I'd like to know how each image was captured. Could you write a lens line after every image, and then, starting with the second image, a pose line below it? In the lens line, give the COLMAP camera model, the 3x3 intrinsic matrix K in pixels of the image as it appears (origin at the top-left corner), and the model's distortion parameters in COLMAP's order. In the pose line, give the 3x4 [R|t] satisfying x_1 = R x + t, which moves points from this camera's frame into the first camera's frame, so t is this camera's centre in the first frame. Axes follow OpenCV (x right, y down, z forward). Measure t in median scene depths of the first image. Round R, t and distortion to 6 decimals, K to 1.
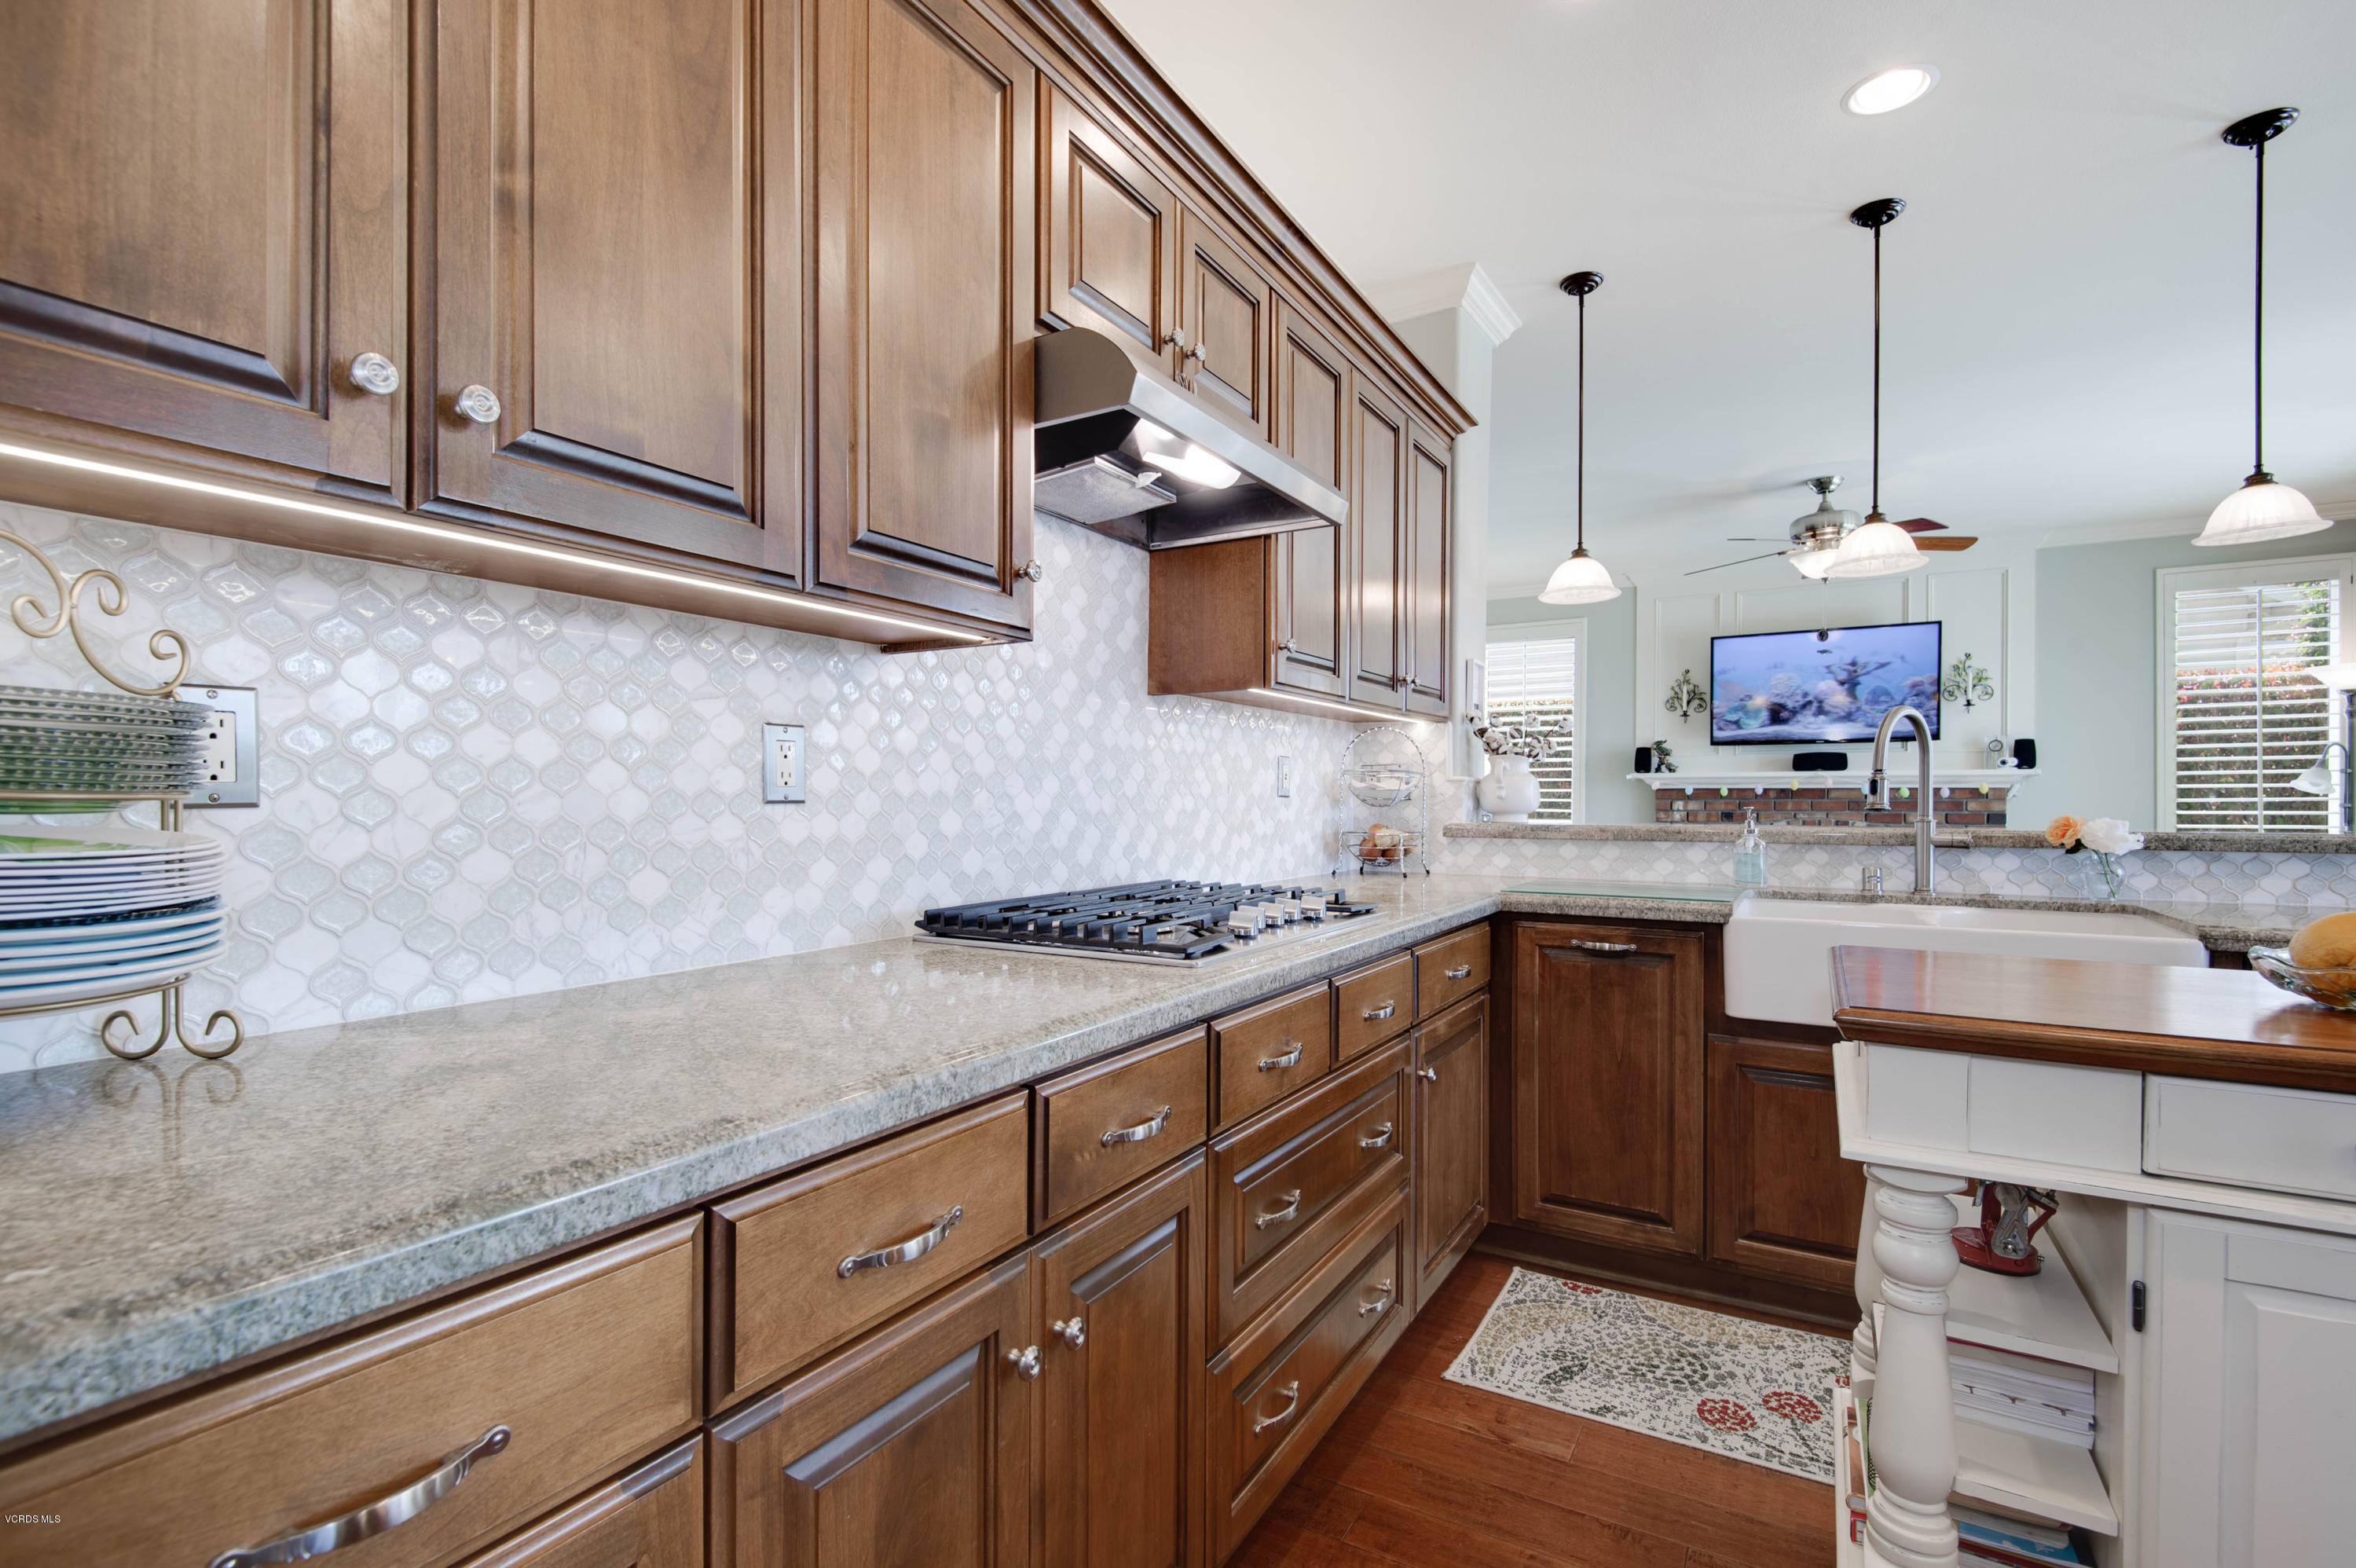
lens RADIAL K [[1081.1, 0, 1199.5], [0, 1081.1, 789.4], [0, 0, 1]] dist [0.000006, -0.001180]
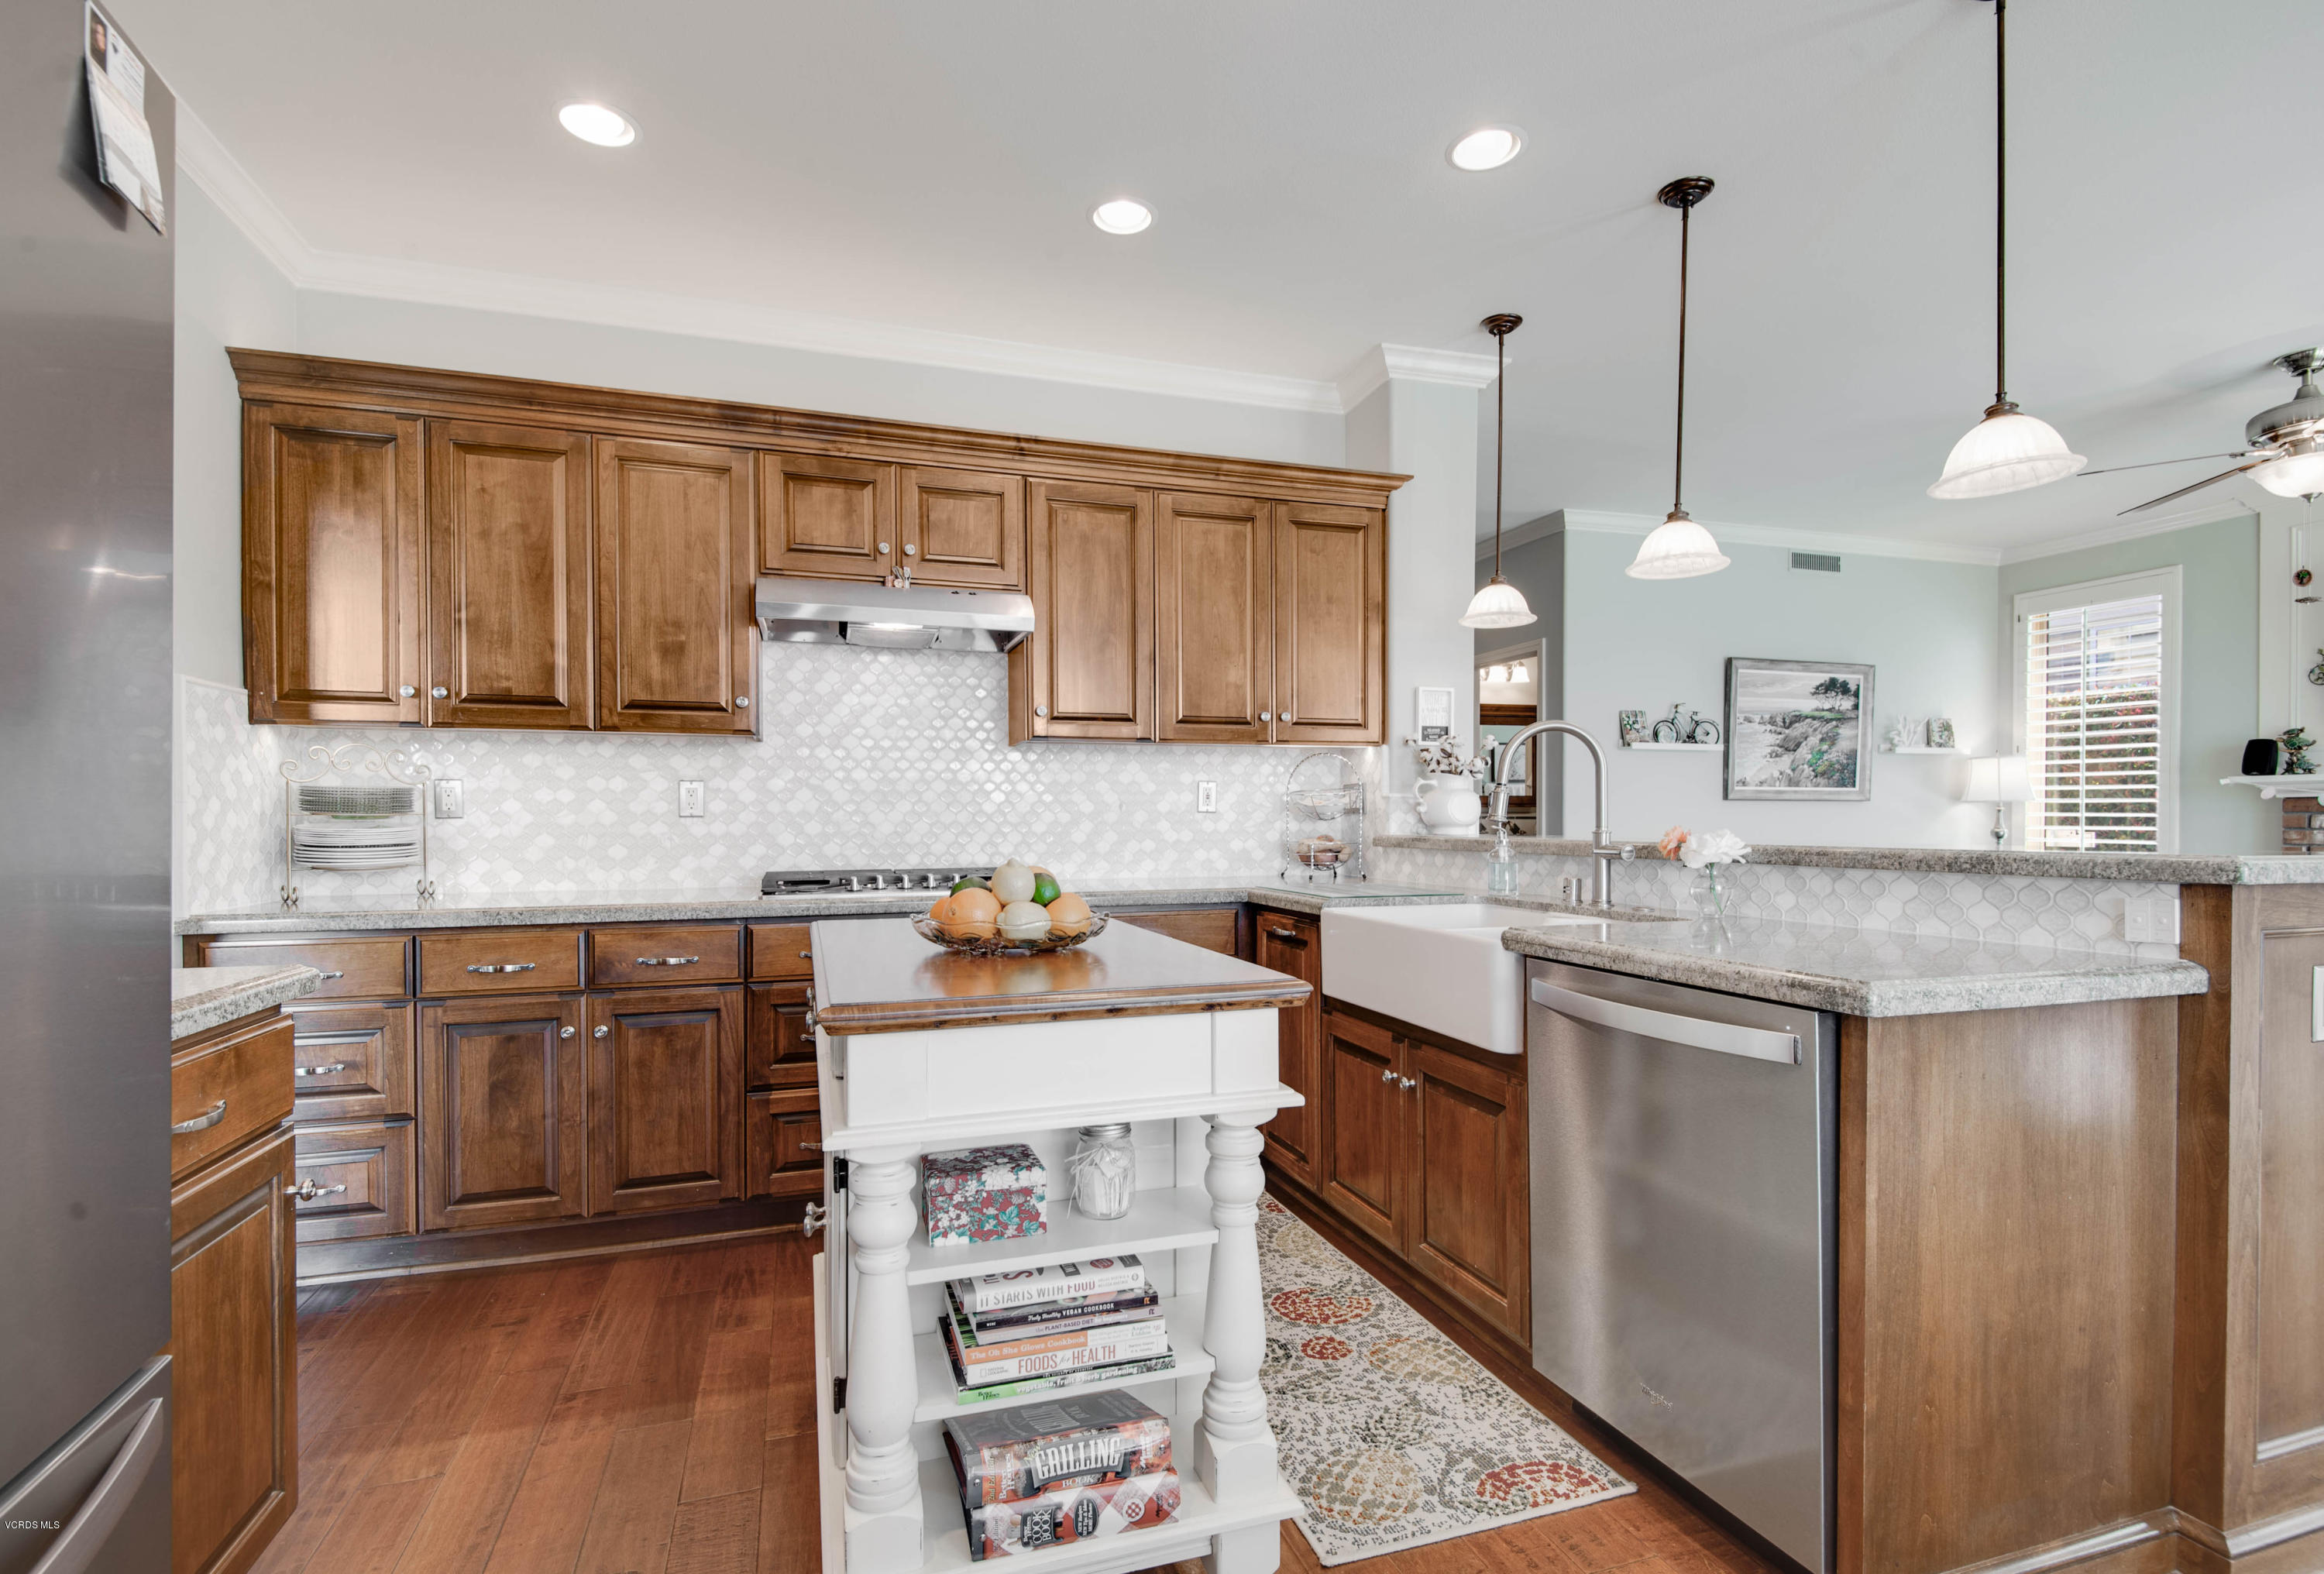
lens RADIAL K [[1069.2, 0, 1163.5], [0, 1069.2, 810.1], [0, 0, 1]] dist [0.000073, 0.000267]
pose [[0.765255, -0.007915, -0.643678, 1.606471], [0.009353, 0.999956, -0.001176, 0.009220], [0.643659, -0.005120, 0.765296, -0.028631]]
